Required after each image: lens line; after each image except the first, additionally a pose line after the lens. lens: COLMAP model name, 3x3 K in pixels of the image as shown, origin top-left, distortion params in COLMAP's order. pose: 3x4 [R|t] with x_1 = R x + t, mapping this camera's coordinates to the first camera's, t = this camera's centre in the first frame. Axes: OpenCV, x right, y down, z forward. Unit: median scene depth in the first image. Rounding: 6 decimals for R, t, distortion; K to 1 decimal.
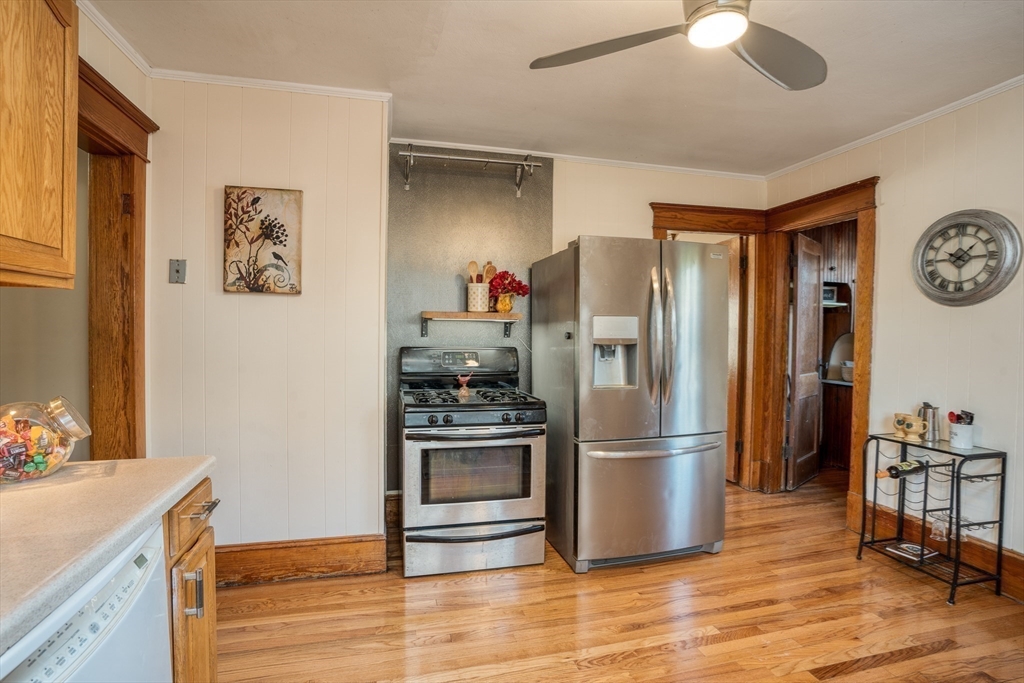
lens RADIAL K [[512.9, 0, 513.7], [0, 512.9, 346.4], [0, 0, 1]] dist [-0.073361, 0.028437]
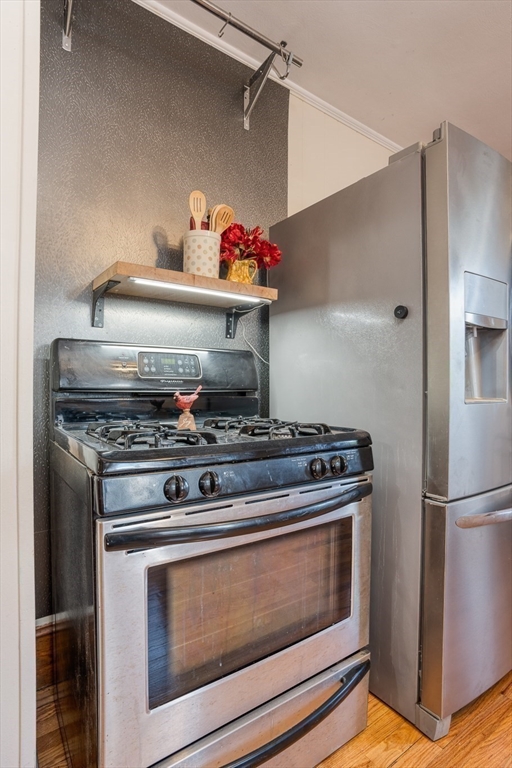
lens RADIAL K [[384.7, 0, 243.0], [0, 384.7, 394.5], [0, 0, 1]] dist [-0.073361, 0.028437]
pose [[0.941725, -0.010176, 0.336229, -0.178695], [0.015330, 0.999802, -0.012676, 0.065874], [-0.336033, 0.017092, 0.941695, 0.611362]]
